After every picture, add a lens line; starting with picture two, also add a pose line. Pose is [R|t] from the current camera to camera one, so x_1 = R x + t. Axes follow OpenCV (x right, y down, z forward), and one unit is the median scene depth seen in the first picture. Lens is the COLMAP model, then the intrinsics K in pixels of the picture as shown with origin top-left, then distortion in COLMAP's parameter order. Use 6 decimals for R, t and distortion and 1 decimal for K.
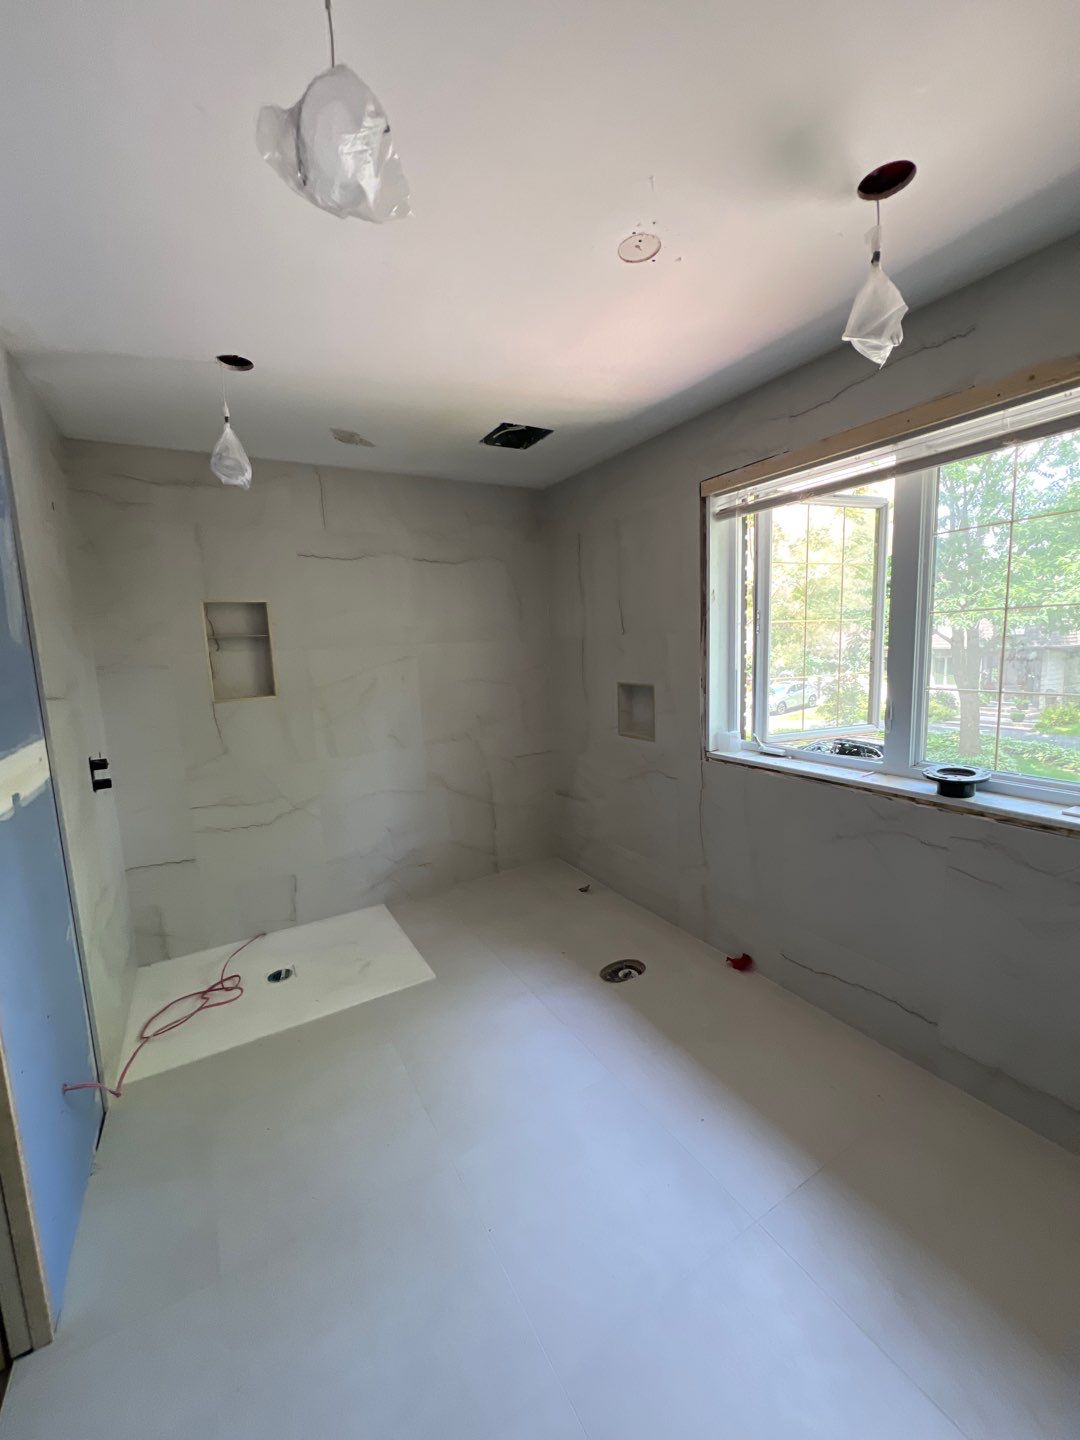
lens RADIAL K [[570.3, 0, 542.7], [0, 570.3, 721.5], [0, 0, 1]] dist [-0.004367, 0.000589]
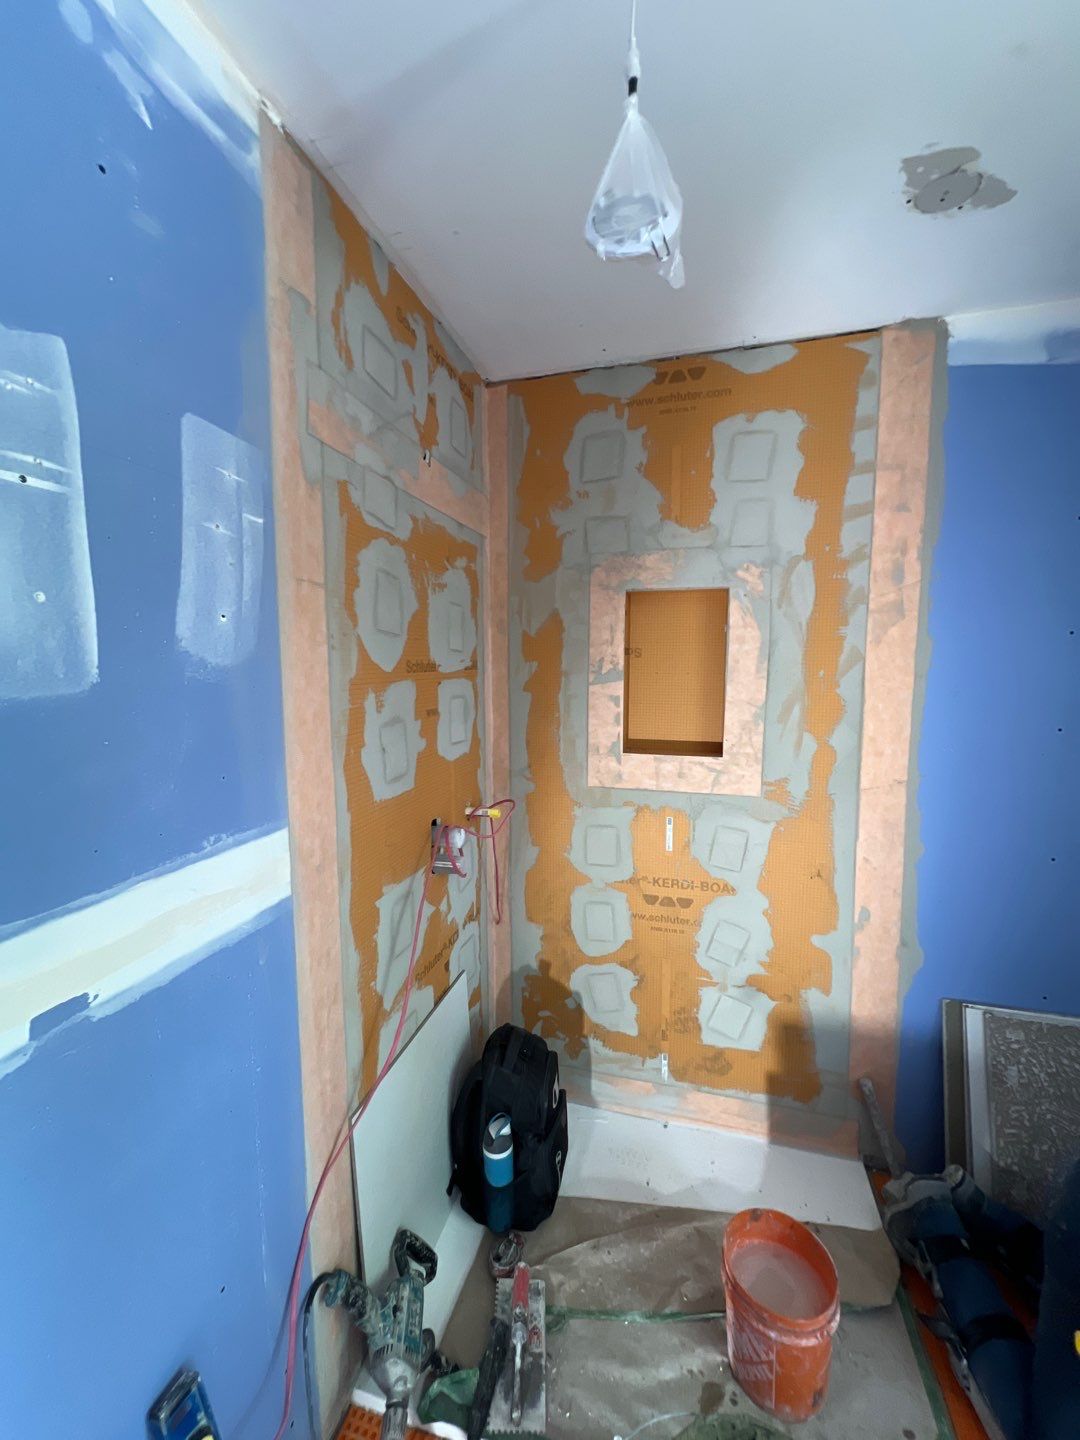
lens RADIAL K [[570.3, 0, 542.3], [0, 570.3, 720.3], [0, 0, 1]] dist [-0.004367, 0.000589]
pose [[0.693629, 0.111204, -0.711697, -0.205763], [-0.123216, 0.991767, 0.034877, -0.087850], [0.709716, 0.063501, 0.701620, 0.523545]]
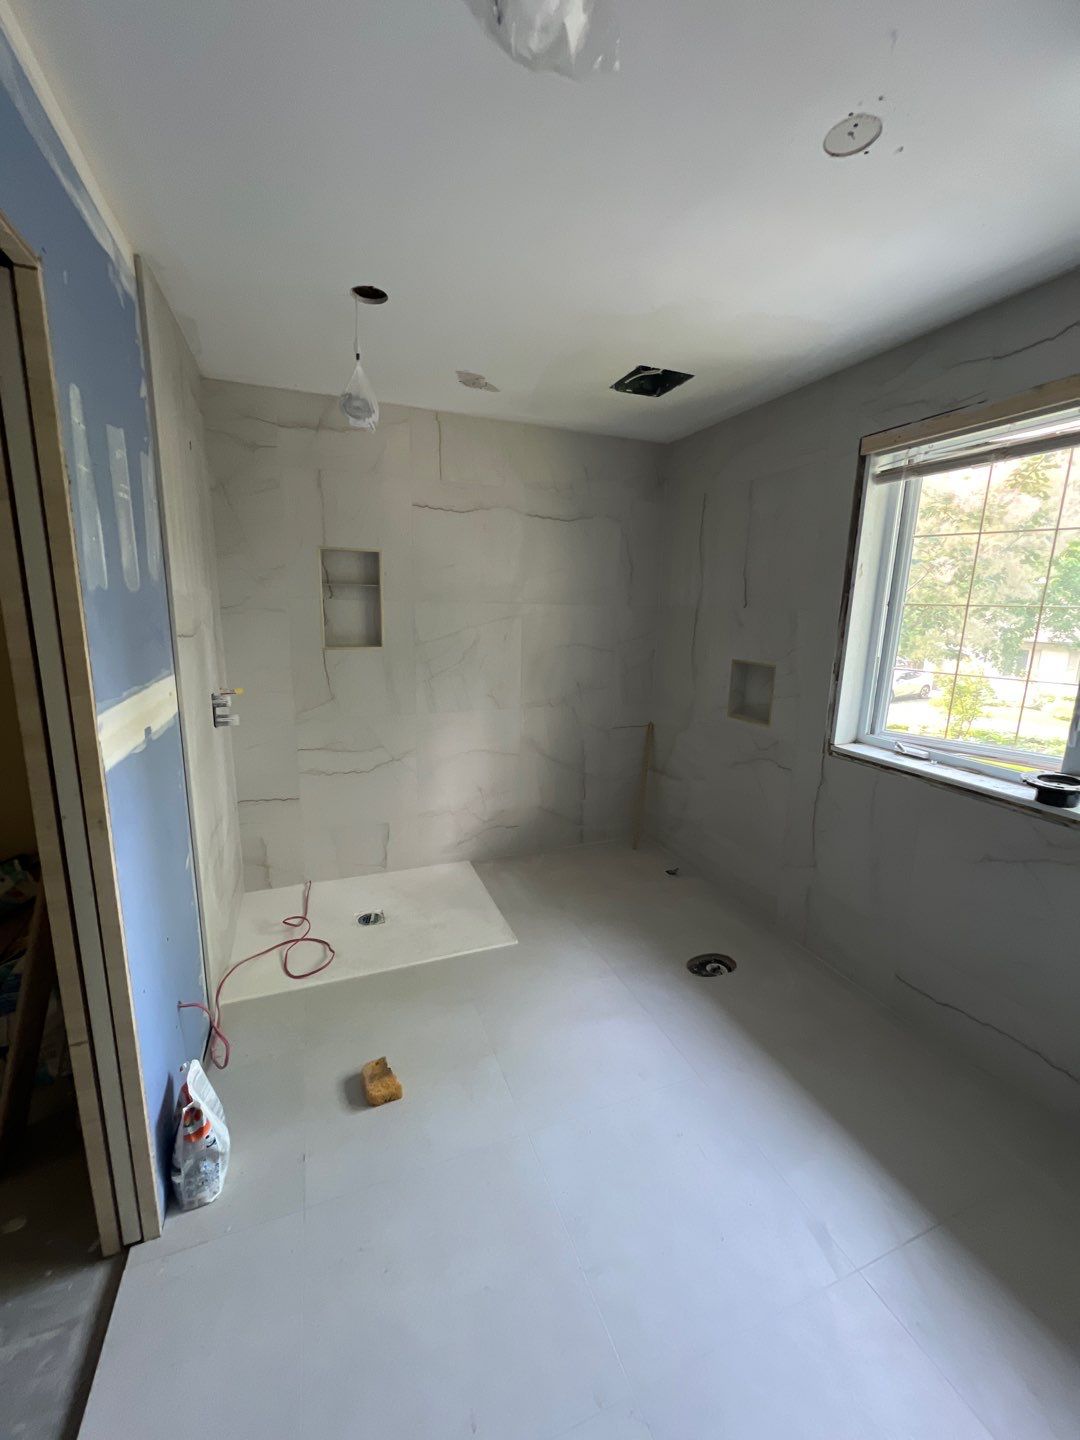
lens RADIAL K [[570.3, 0, 543.2], [0, 570.3, 720.5], [0, 0, 1]] dist [-0.004367, 0.000589]
pose [[0.986158, 0.091869, -0.138033, -0.042924], [-0.083105, 0.994219, 0.067980, -0.008705], [0.143481, -0.055568, 0.988092, 0.045439]]
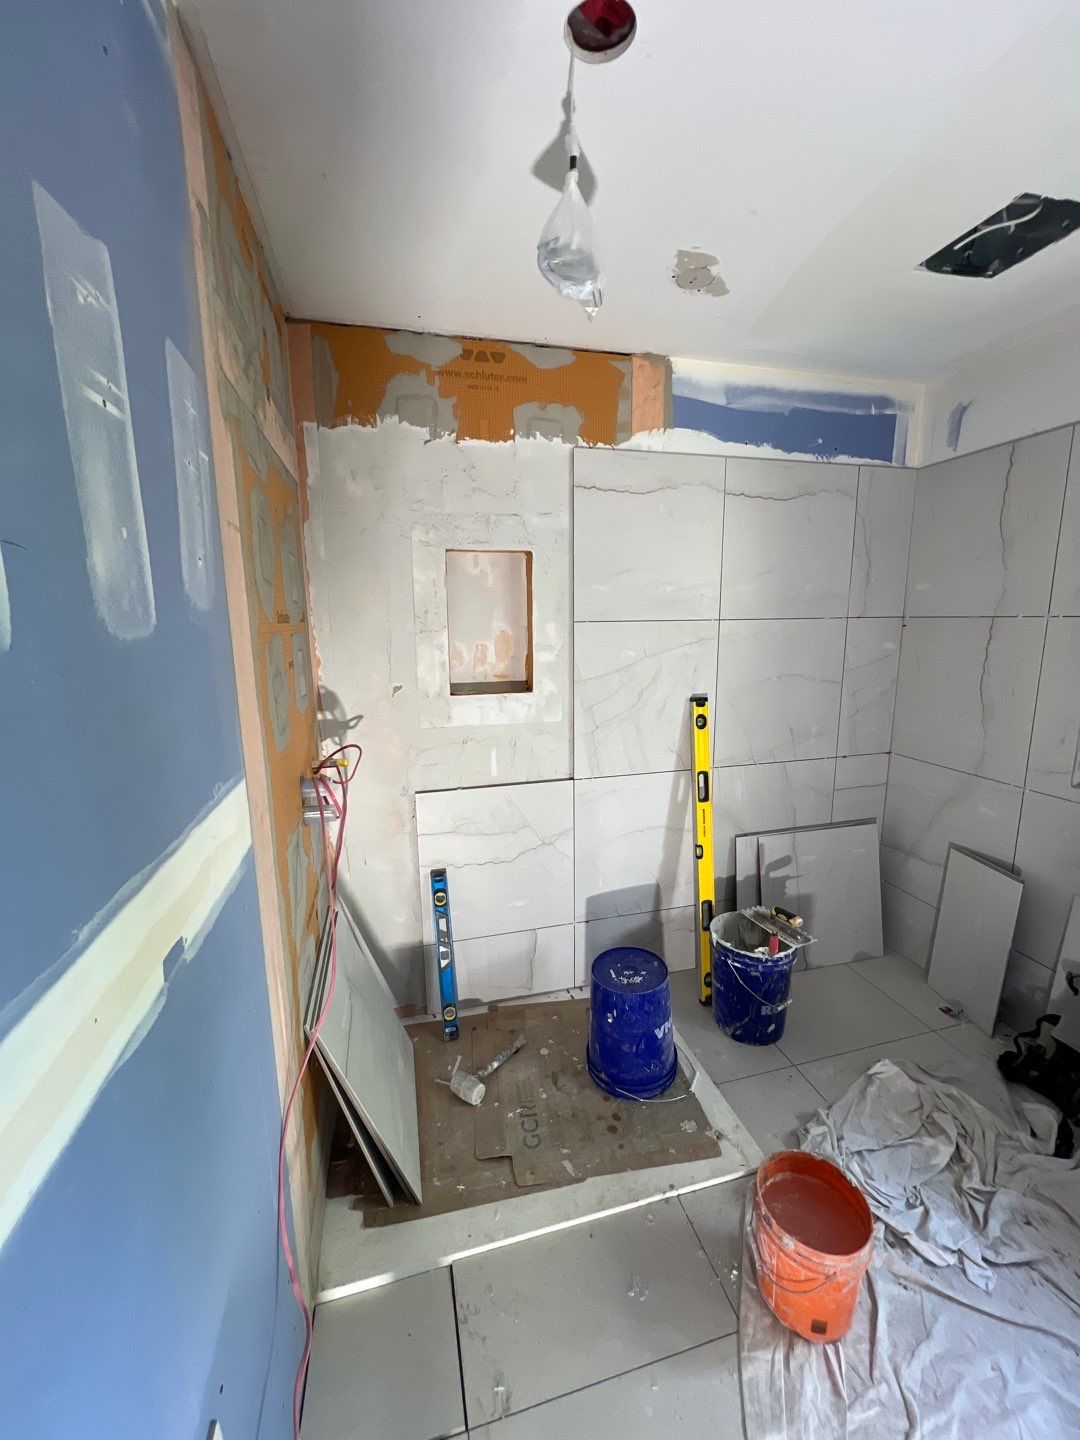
lens RADIAL K [[570.3, 0, 543.2], [0, 570.3, 719.6], [0, 0, 1]] dist [-0.004367, 0.000589]
pose [[0.961190, 0.075274, -0.265419, -0.299940], [-0.062706, 0.996486, 0.055526, -0.053923], [0.268666, -0.036728, 0.962533, 0.362919]]
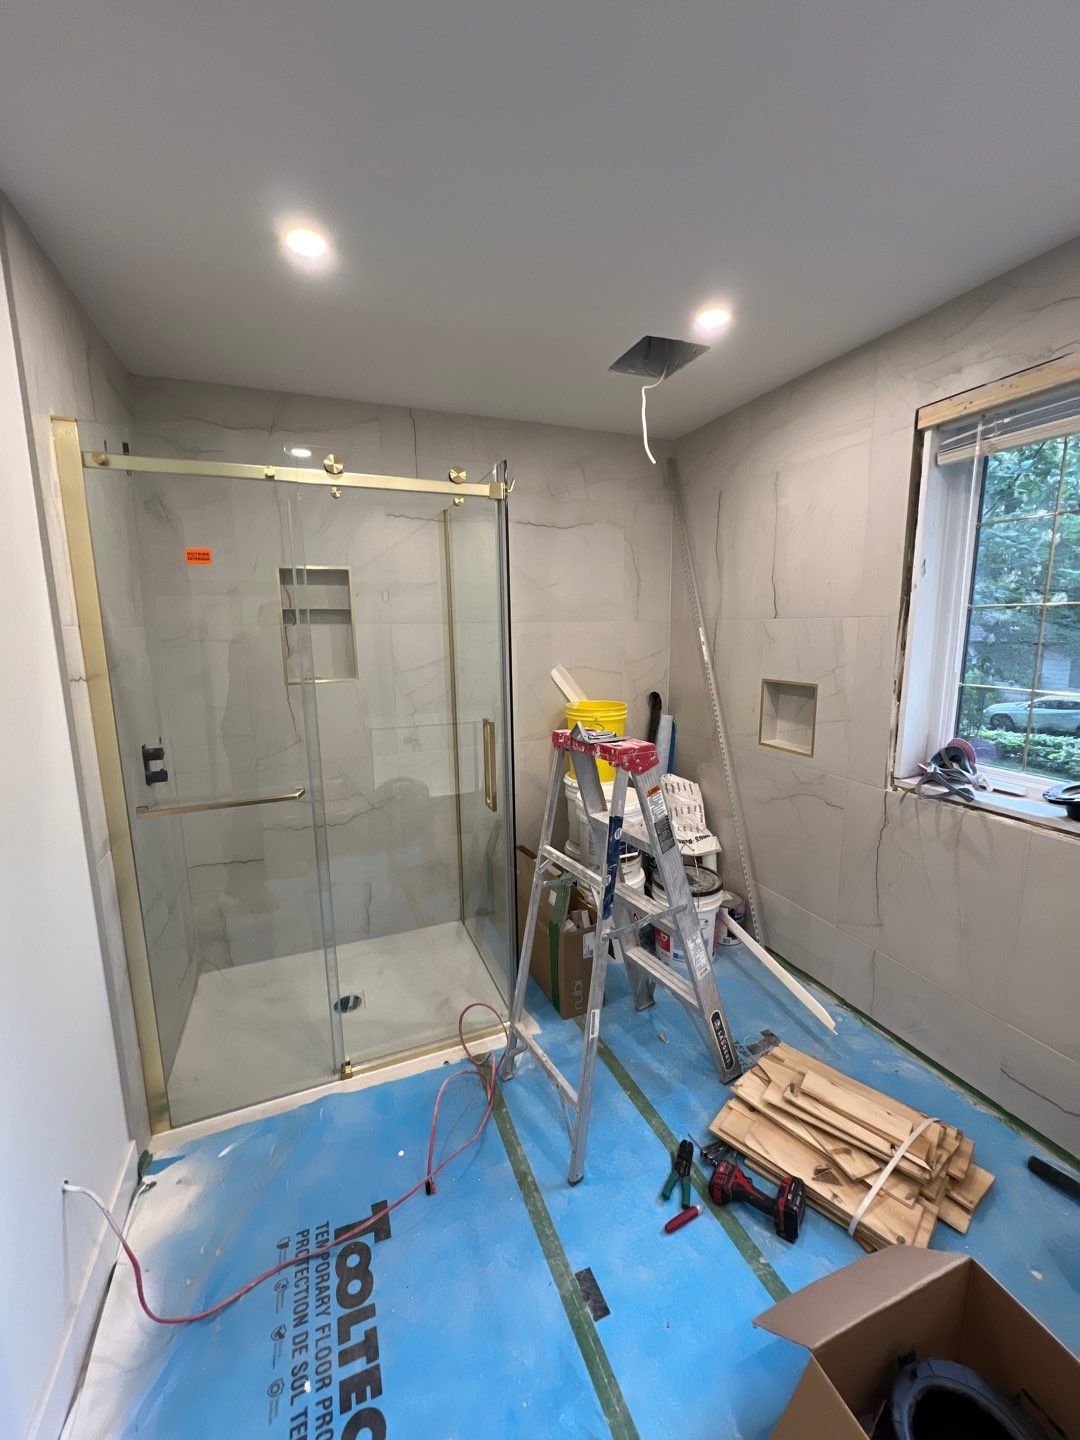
lens RADIAL K [[570.3, 0, 545.7], [0, 570.3, 717.0], [0, 0, 1]] dist [-0.004367, 0.000589]
pose [[0.988942, 0.049236, -0.139891, -0.066944], [-0.045746, 0.998559, 0.028057, -0.028317], [0.141071, -0.021348, 0.989769, 0.204857]]
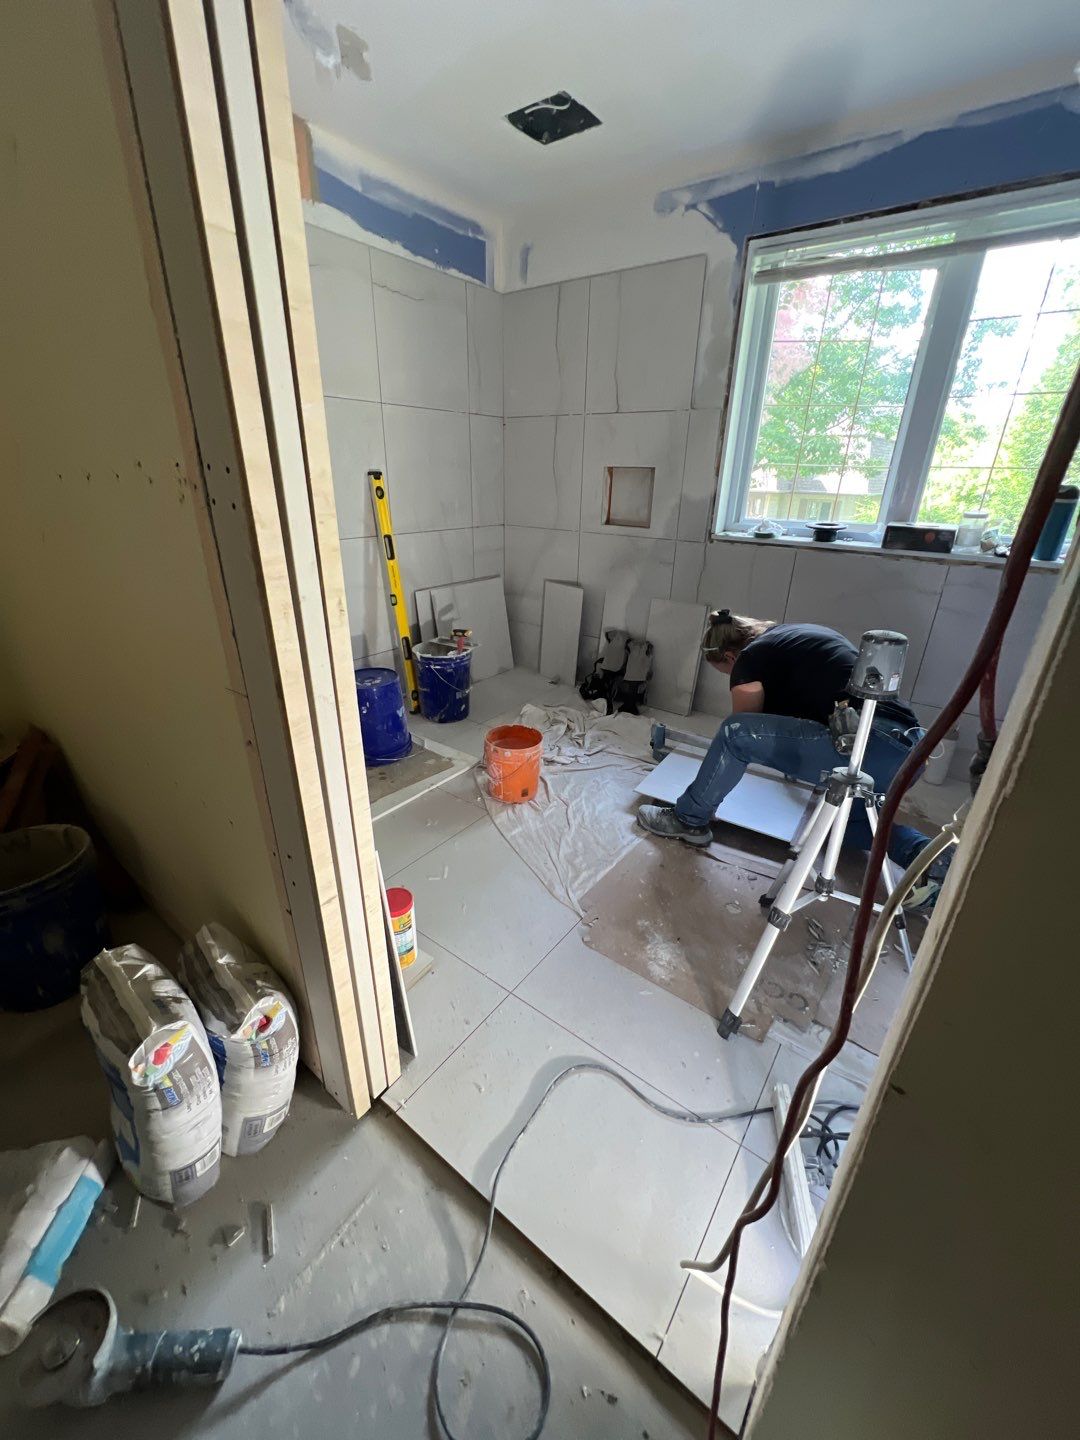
lens RADIAL K [[570.3, 0, 542.0], [0, 570.3, 718.5], [0, 0, 1]] dist [-0.004367, 0.000589]
pose [[0.921432, -0.102555, 0.374761, -0.465392], [-0.001726, 0.963446, 0.267895, 0.105691], [-0.388536, -0.247494, 0.887573, 0.082593]]
